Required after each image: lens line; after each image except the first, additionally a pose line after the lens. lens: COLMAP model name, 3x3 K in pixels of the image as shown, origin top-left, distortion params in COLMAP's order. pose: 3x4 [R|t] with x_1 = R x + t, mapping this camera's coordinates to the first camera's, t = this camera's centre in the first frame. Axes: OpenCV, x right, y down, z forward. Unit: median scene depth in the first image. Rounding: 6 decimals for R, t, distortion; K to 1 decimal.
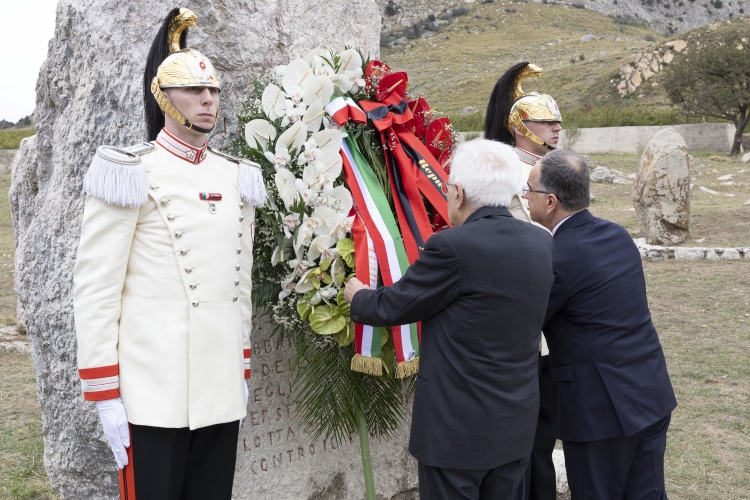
lens RADIAL K [[484.4, 0, 375.0], [0, 484.4, 261.3], [0, 0, 1]] dist [0.001229, 0.001991]
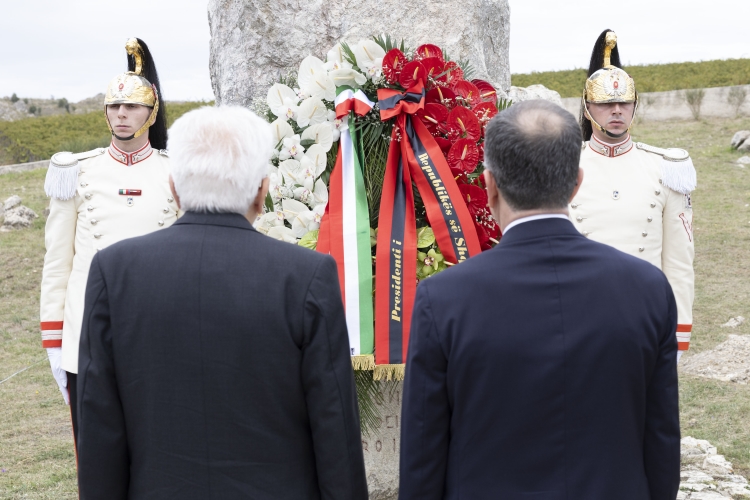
lens RADIAL K [[538.0, 0, 375.0], [0, 538.0, 250.0], [0, 0, 1]] dist [0.003694, -0.000002]
pose [[0.936196, 0.049235, -0.348013, 0.347426], [-0.050863, 0.998696, 0.004460, -0.012000], [0.347779, 0.013526, 0.937479, -0.027337]]
